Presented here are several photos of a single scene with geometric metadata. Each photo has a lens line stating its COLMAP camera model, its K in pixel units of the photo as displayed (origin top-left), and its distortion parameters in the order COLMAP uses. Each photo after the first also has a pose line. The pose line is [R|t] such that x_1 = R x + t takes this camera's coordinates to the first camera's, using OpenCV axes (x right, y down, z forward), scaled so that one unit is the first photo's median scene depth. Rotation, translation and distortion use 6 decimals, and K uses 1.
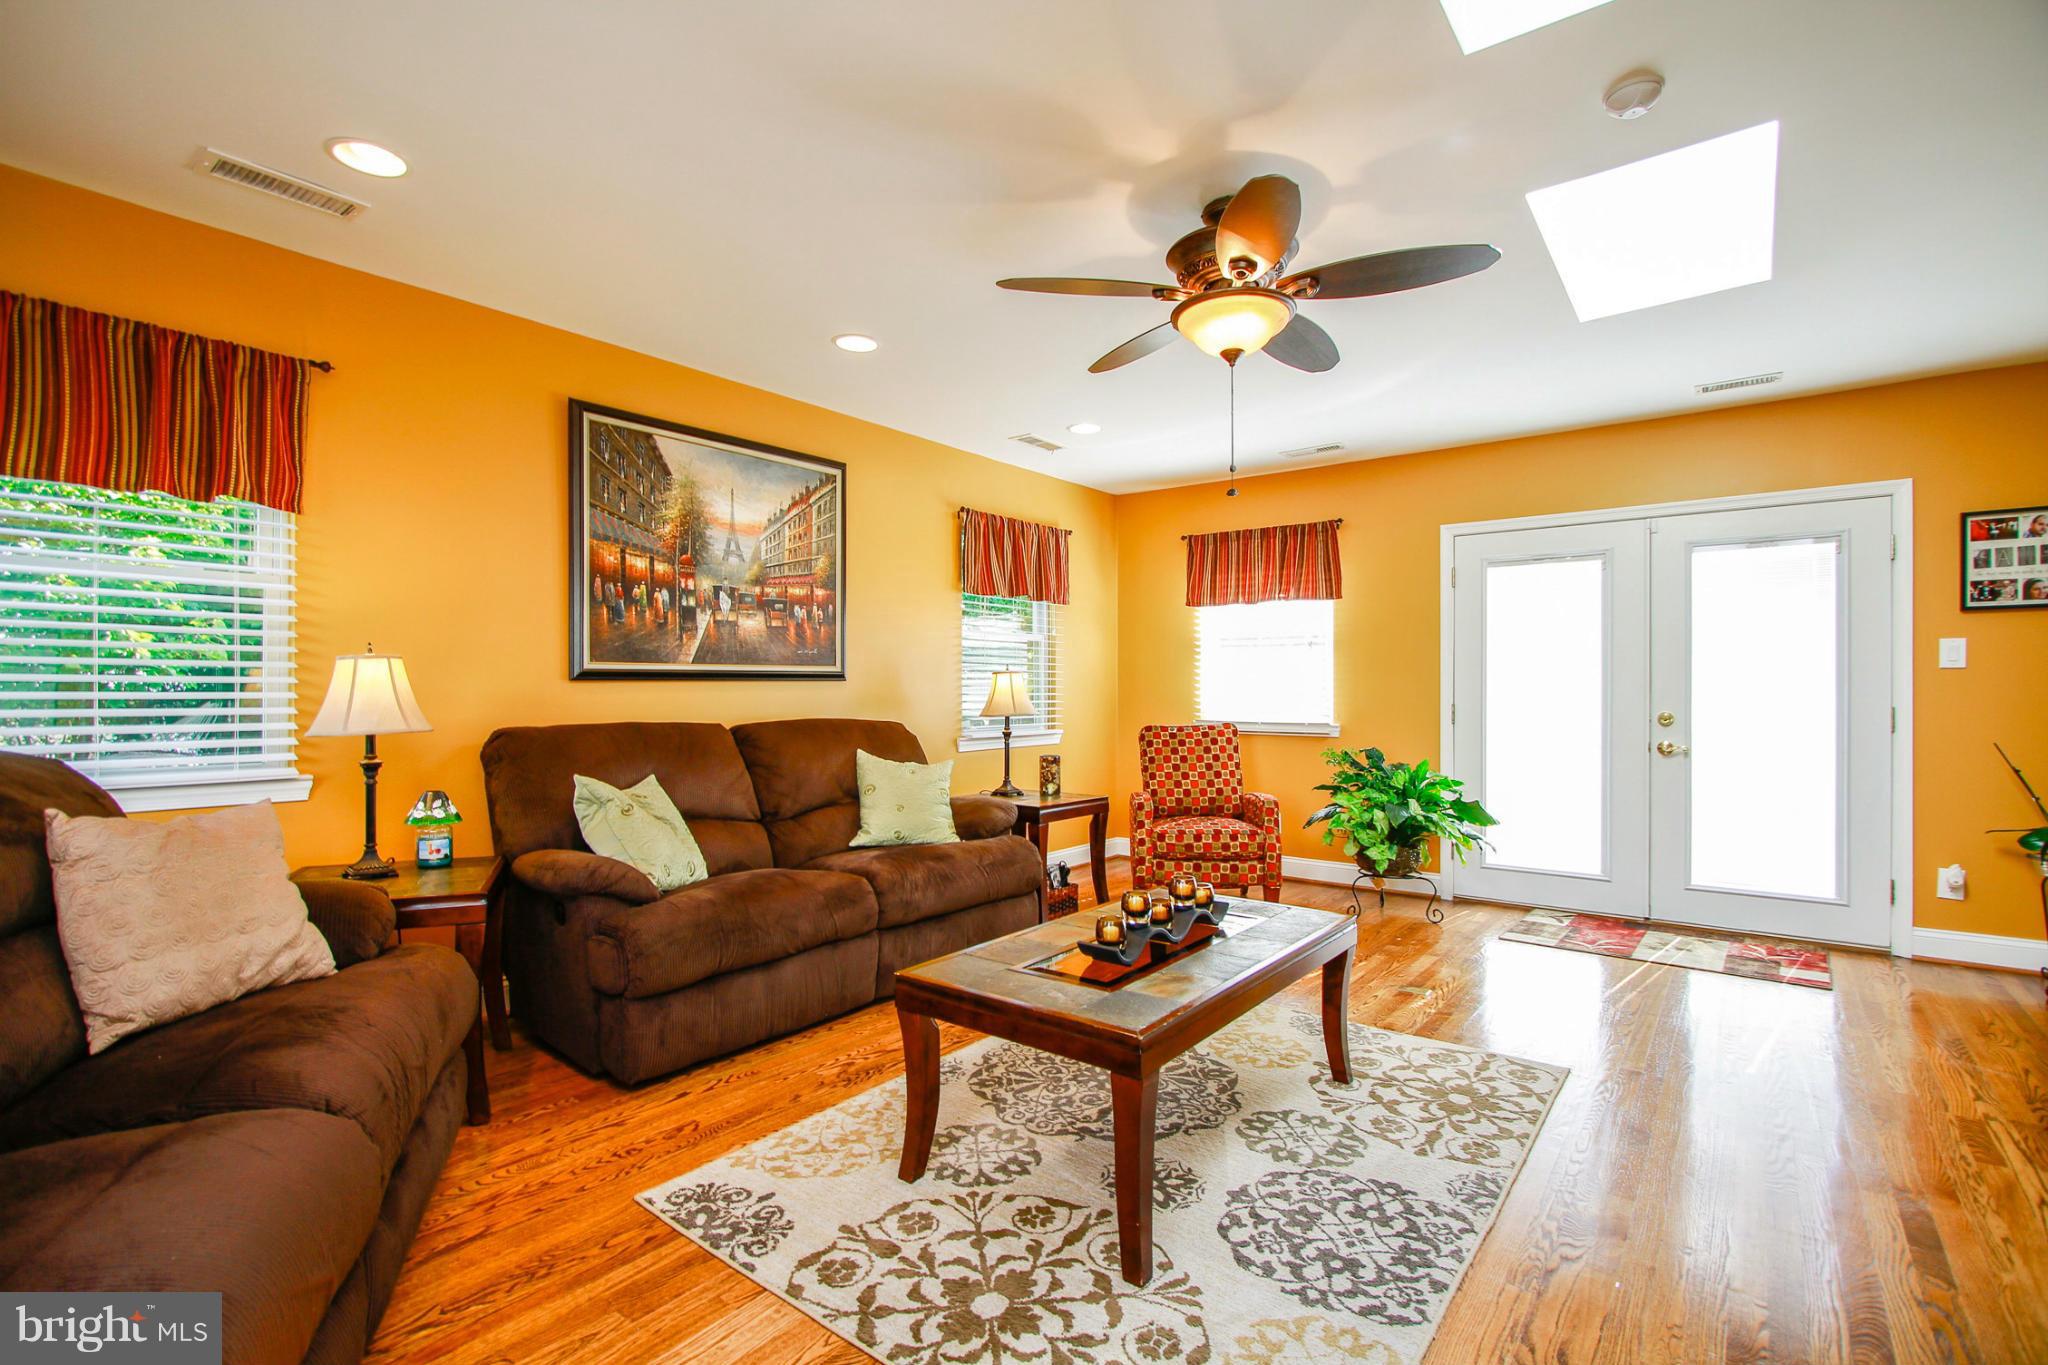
lens RADIAL K [[934.4, 0, 1004.0], [0, 934.4, 682.5], [0, 0, 1]] dist [-0.001333, -0.000531]
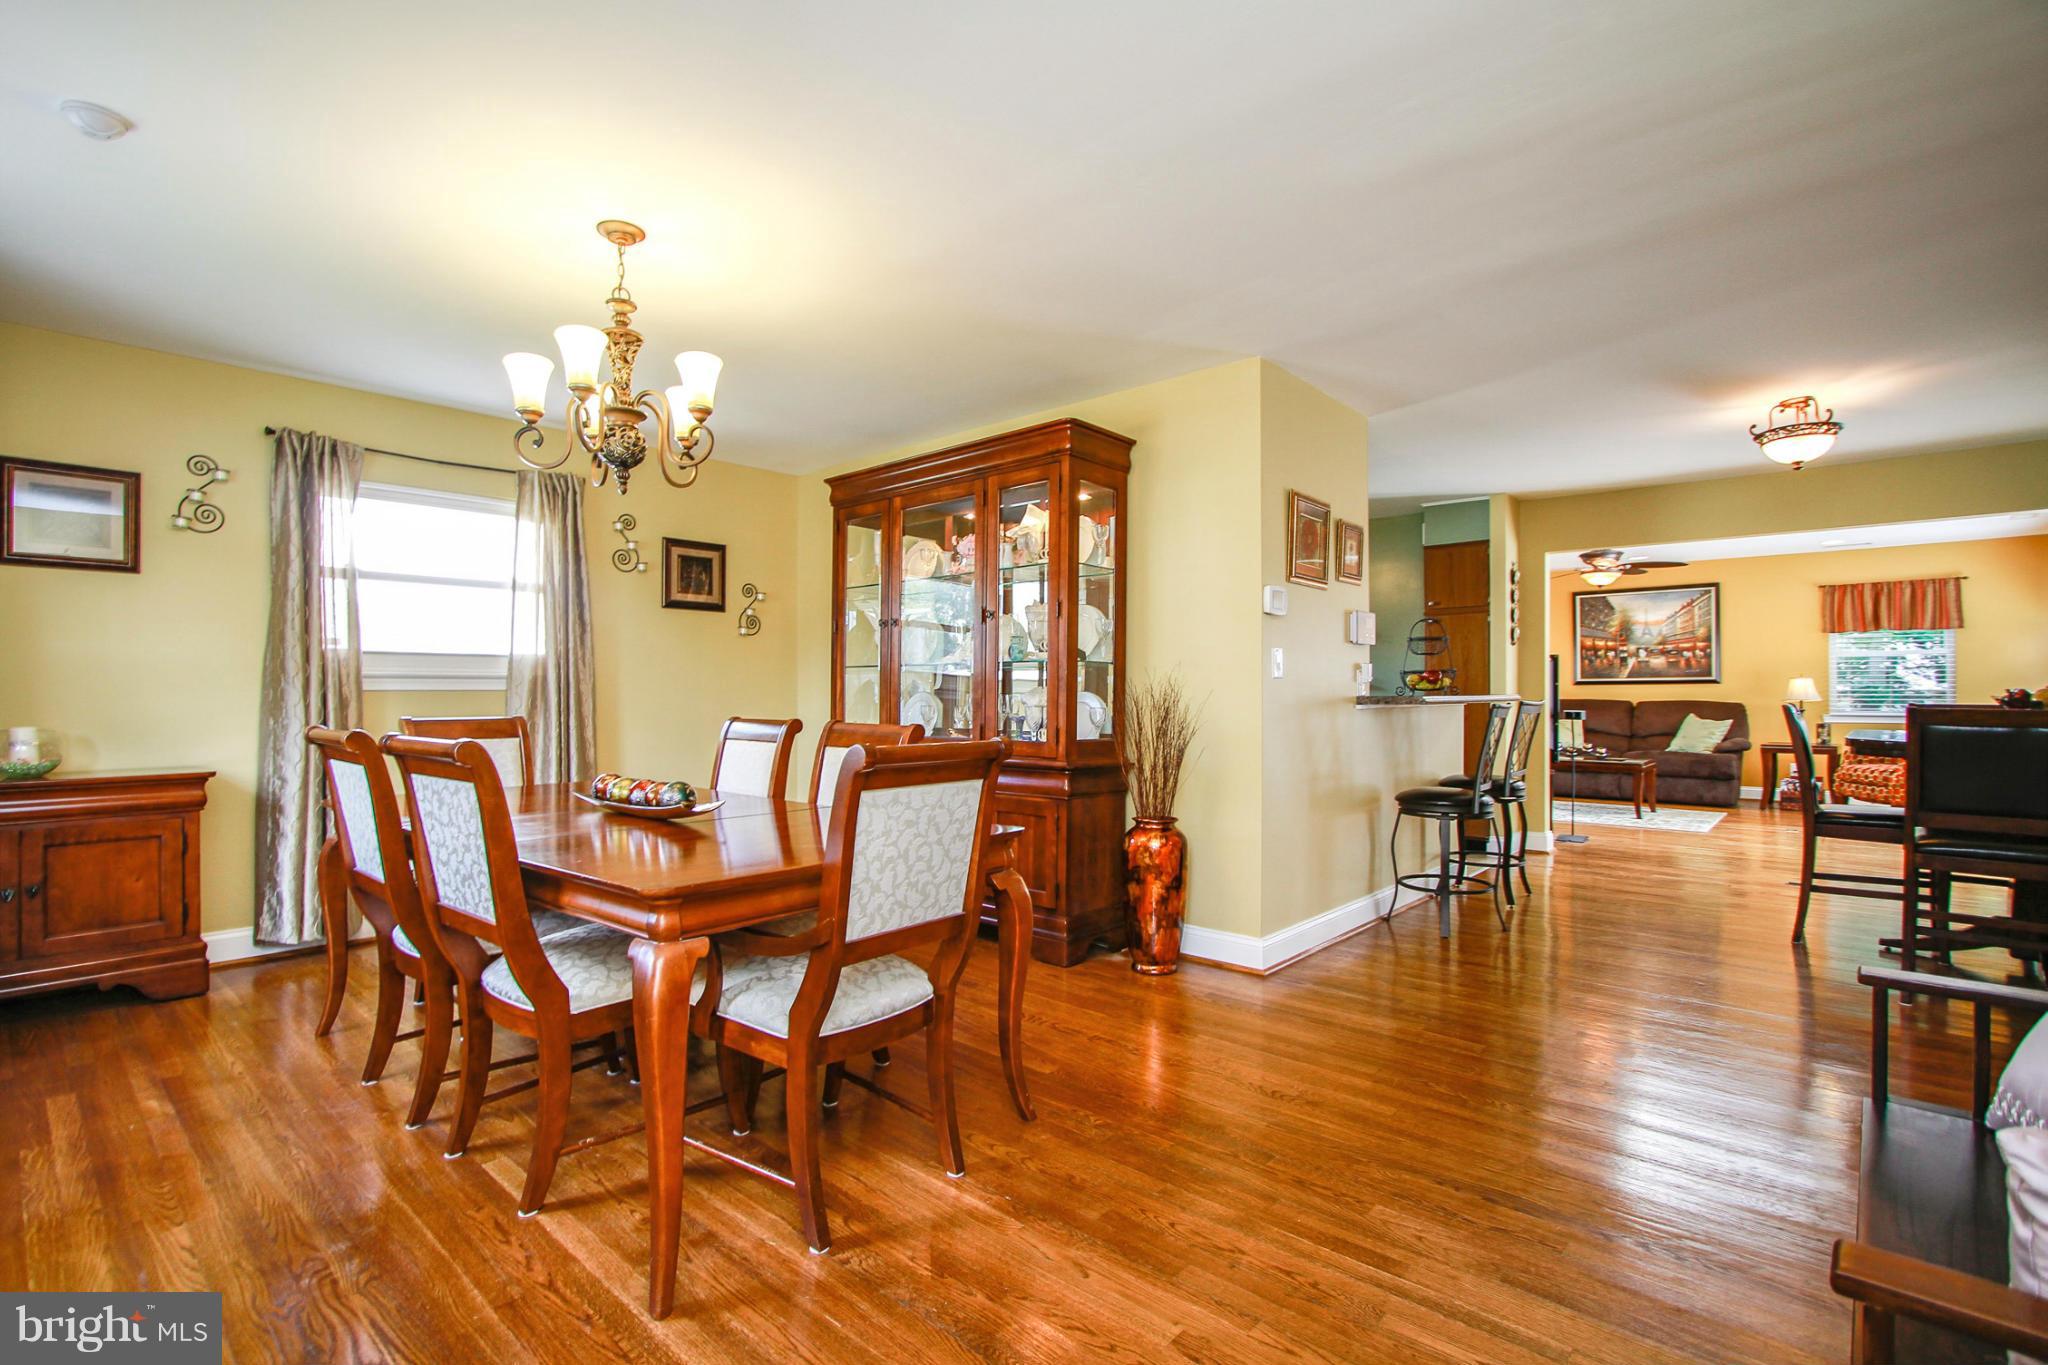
lens RADIAL K [[941.5, 0, 1012.9], [0, 941.5, 688.6], [0, 0, 1]] dist [-0.014920, 0.001343]
pose [[-0.056187, -0.002466, -0.998417, 2.415925], [0.006704, 0.999973, -0.002847, 0.005416], [0.998398, -0.006854, -0.056169, -0.586540]]
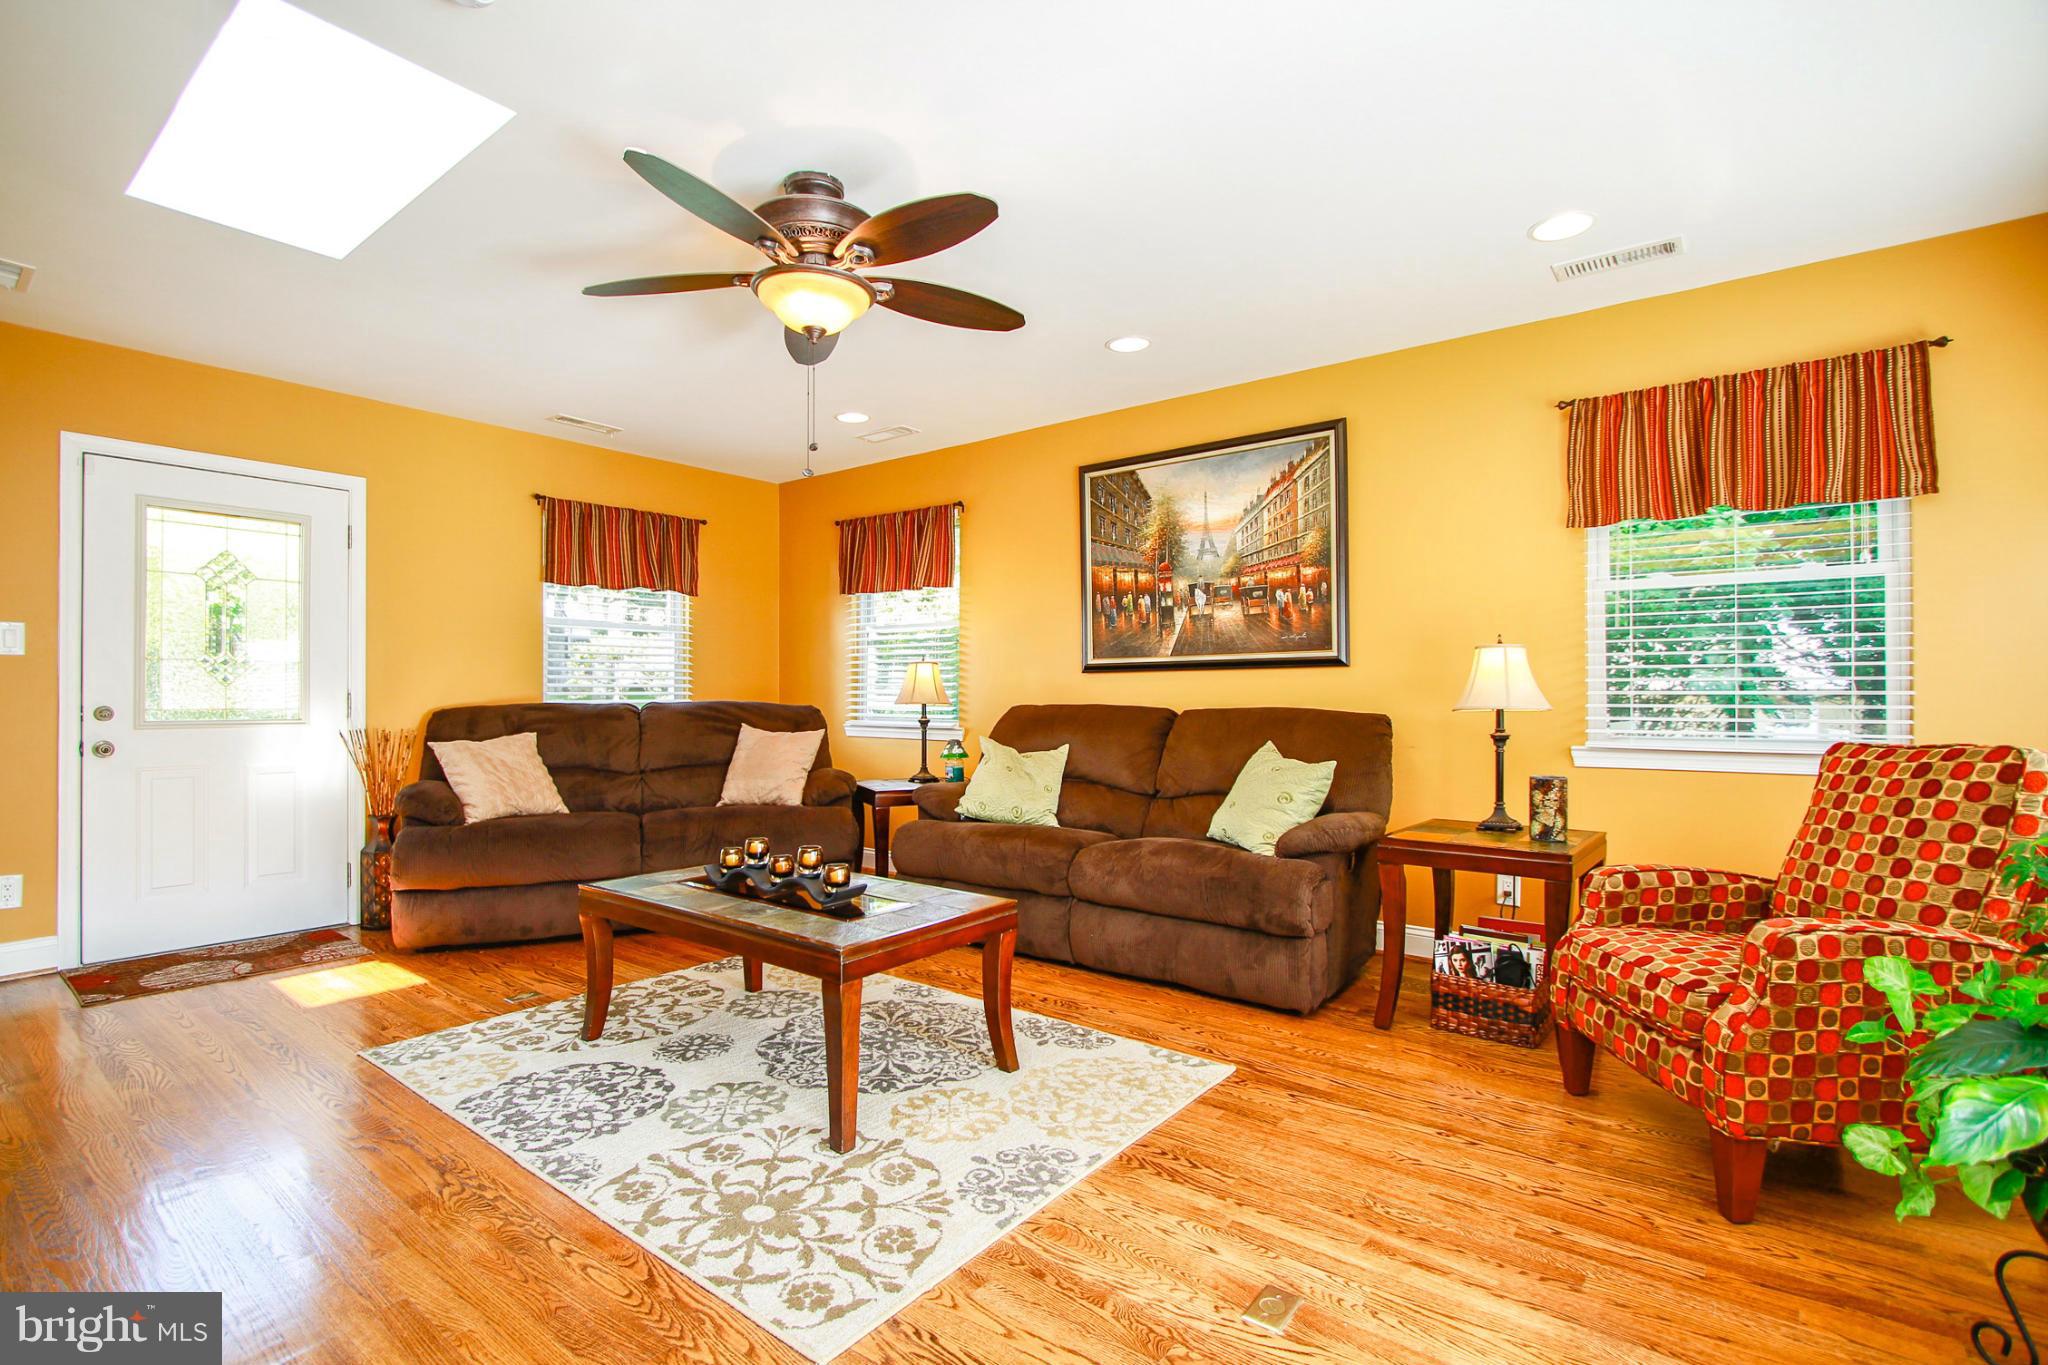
lens RADIAL K [[941.5, 0, 1017.2], [0, 941.5, 686.9], [0, 0, 1]] dist [-0.014920, 0.001343]
pose [[0.017200, -0.007983, -0.999820, 0.819091], [0.005983, 0.999951, -0.007881, 0.025684], [0.999834, -0.005847, 0.017247, 0.793742]]
